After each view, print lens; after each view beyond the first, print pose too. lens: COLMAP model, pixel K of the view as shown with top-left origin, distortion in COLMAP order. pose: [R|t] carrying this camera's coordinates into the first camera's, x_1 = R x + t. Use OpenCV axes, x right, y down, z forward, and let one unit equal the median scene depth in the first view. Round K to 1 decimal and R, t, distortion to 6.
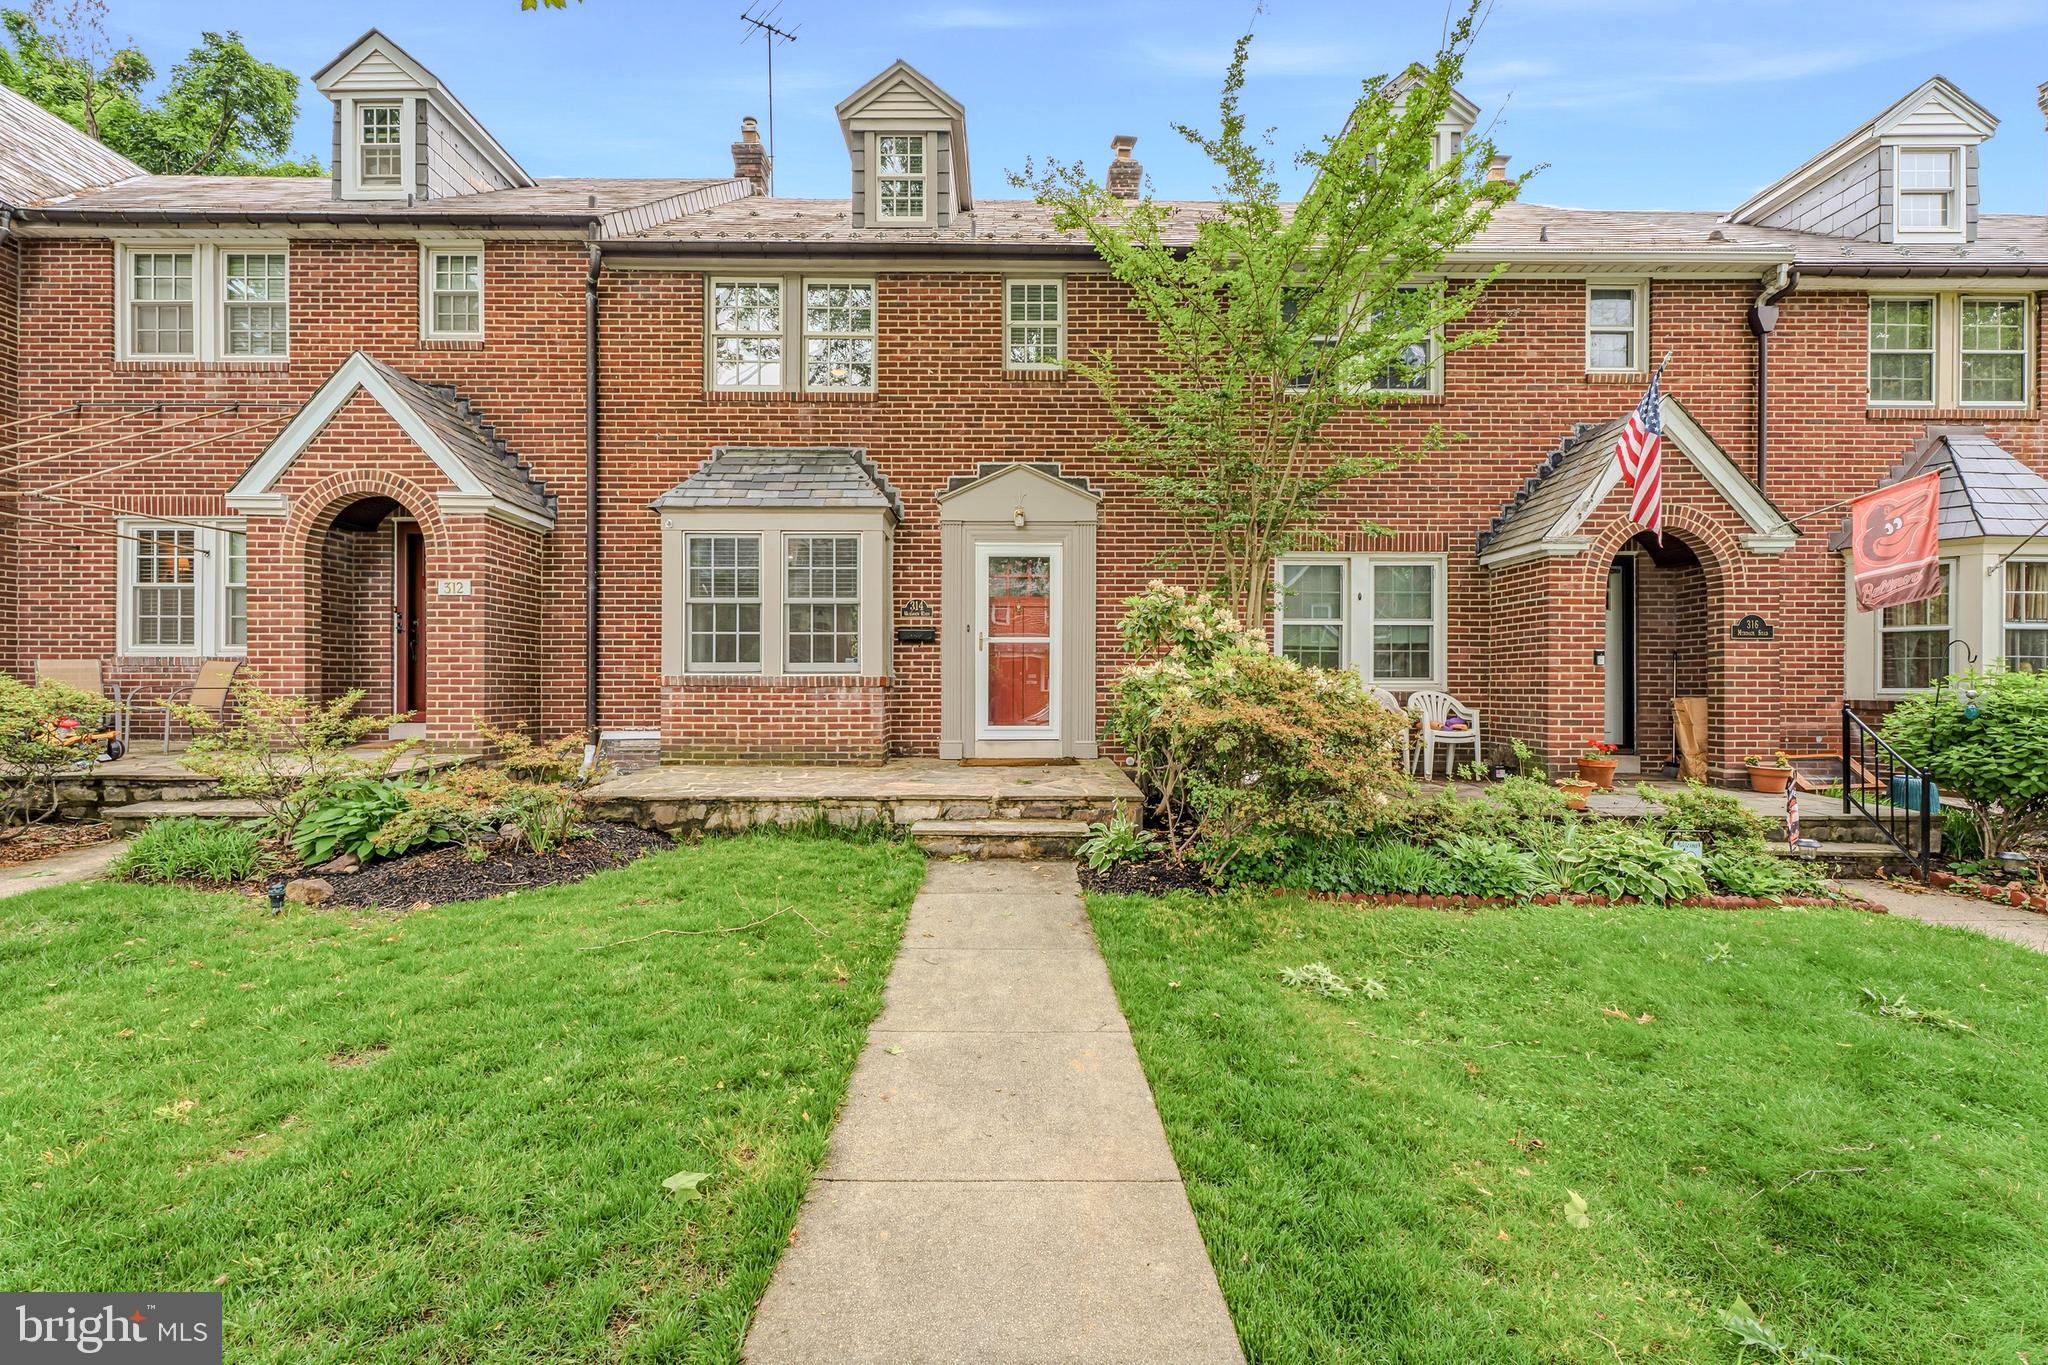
lens RADIAL K [[921.5, 0, 1021.4], [0, 921.5, 676.1], [0, 0, 1]] dist [0.002041, 0.000321]
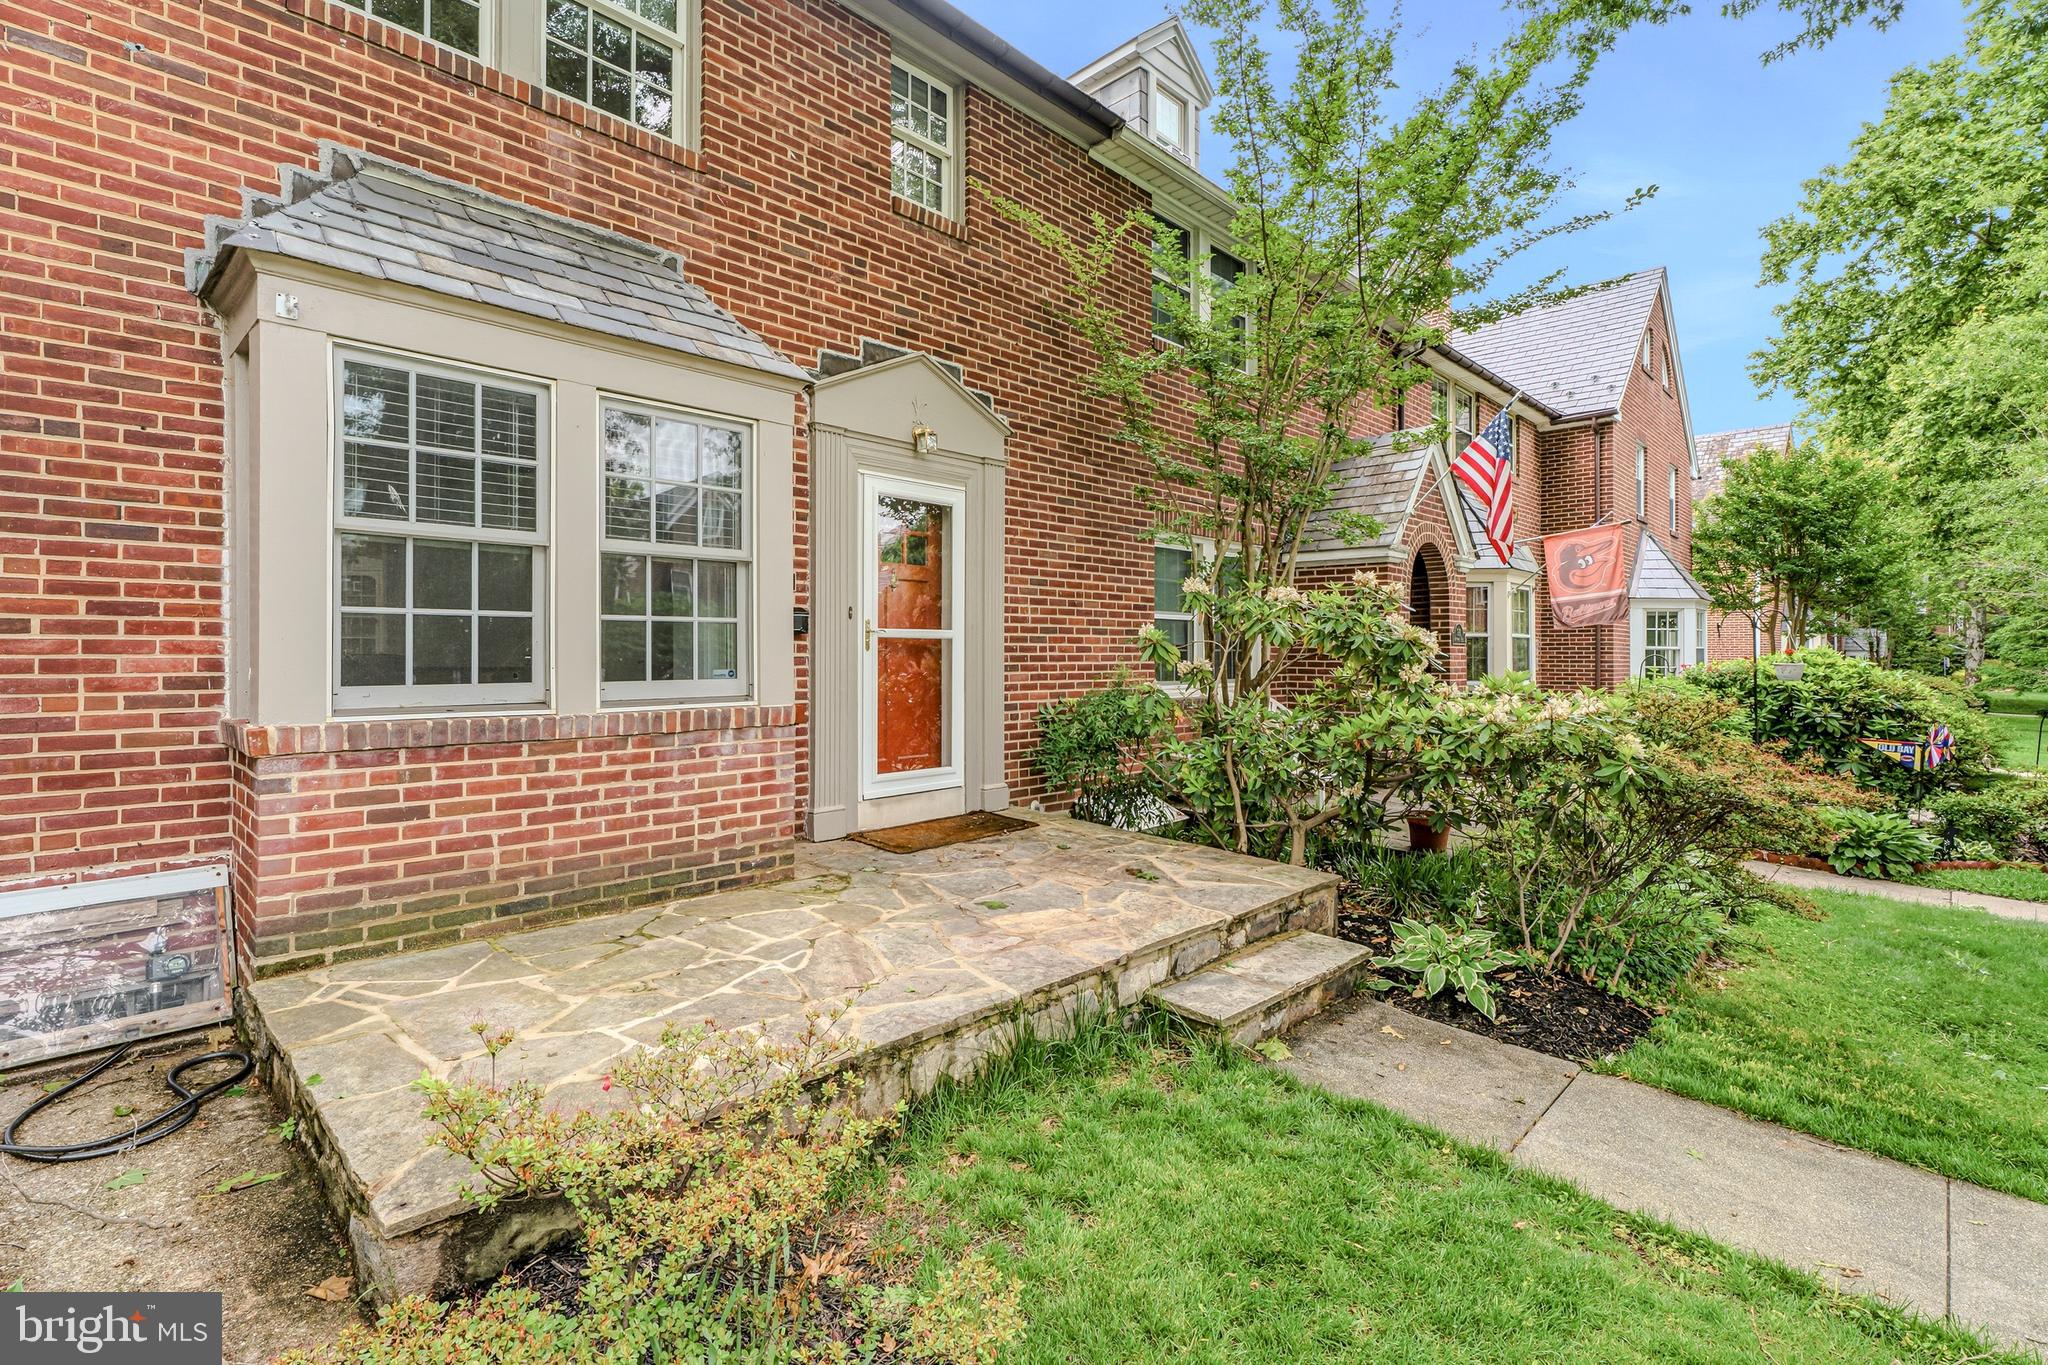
lens RADIAL K [[955.8, 0, 1022.5], [0, 955.8, 643.0], [0, 0, 1]] dist [0.003703, 0.000345]
pose [[0.702947, 0.007097, 0.711207, -0.447381], [-0.010349, 0.999946, 0.000251, -0.036393], [-0.711167, -0.007536, 0.702983, 0.527962]]
